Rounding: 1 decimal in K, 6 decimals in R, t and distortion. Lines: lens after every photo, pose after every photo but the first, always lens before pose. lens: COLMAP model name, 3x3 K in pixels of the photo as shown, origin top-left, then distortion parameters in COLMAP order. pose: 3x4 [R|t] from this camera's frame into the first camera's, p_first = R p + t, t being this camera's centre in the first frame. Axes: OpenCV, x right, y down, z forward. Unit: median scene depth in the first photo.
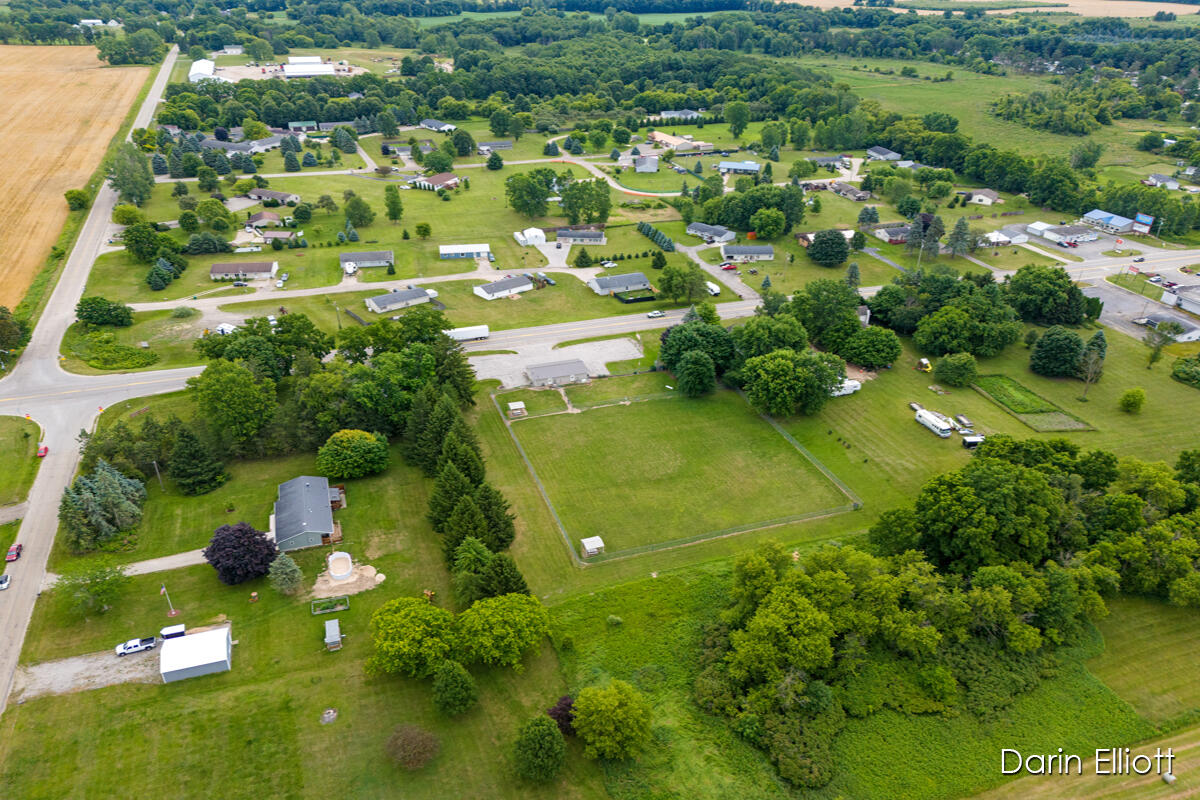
lens RADIAL K [[903.6, 0, 602.7], [0, 903.6, 402.5], [0, 0, 1]] dist [0.061542, -0.067354]
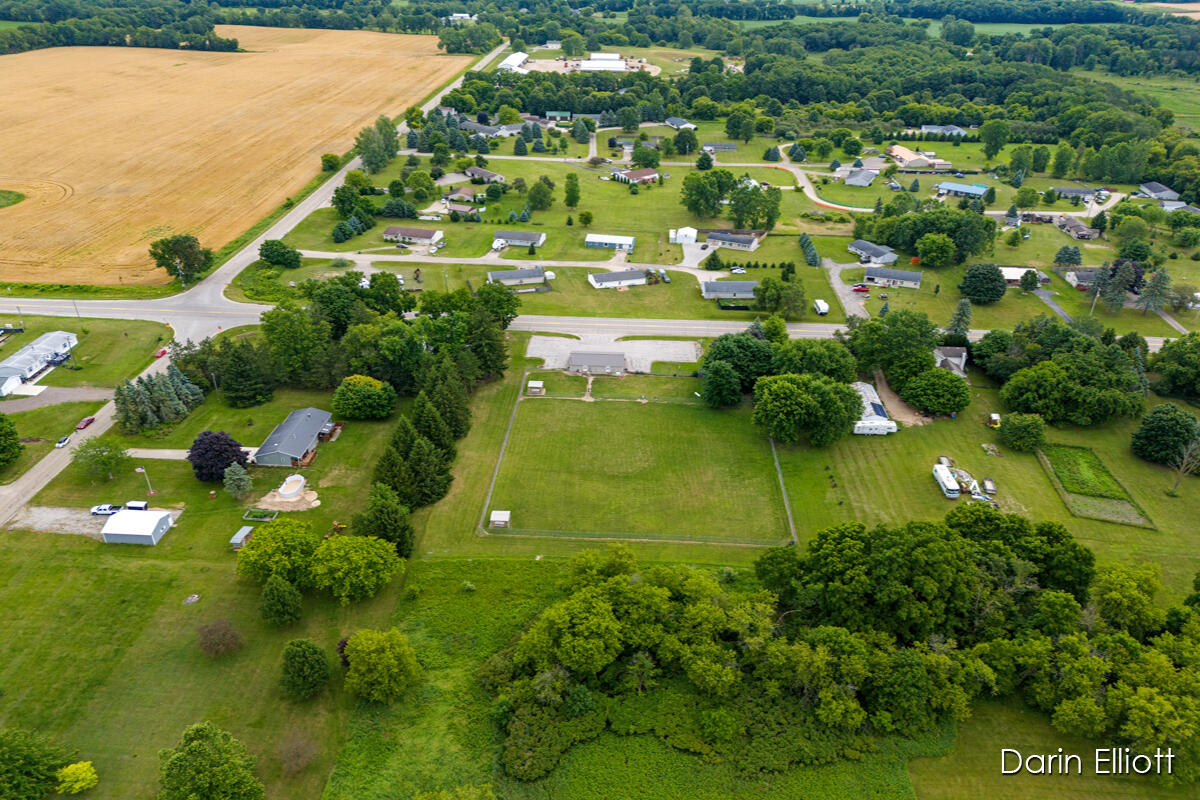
lens RADIAL K [[903.6, 0, 602.7], [0, 903.6, 402.5], [0, 0, 1]] dist [0.061542, -0.067354]
pose [[0.925362, 0.174687, -0.336437, 0.224376], [-0.176134, 0.984010, 0.026473, -0.011511], [0.335682, 0.034761, 0.941334, 0.027962]]
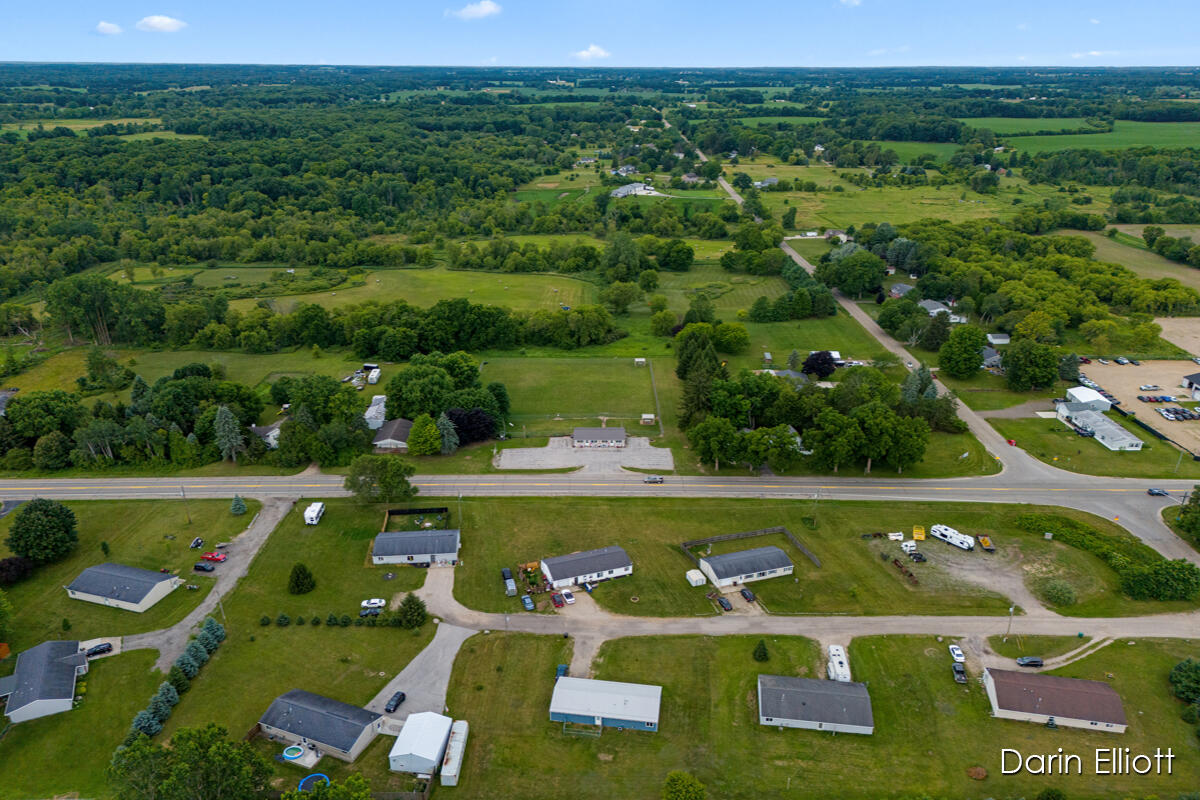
lens RADIAL K [[903.6, 0, 602.7], [0, 903.6, 402.5], [0, 0, 1]] dist [0.061542, -0.067354]
pose [[-0.946133, -0.129890, 0.296581, -0.274860], [0.130758, 0.684696, 0.717003, -0.621540], [-0.296199, 0.717161, -0.630830, 1.215337]]
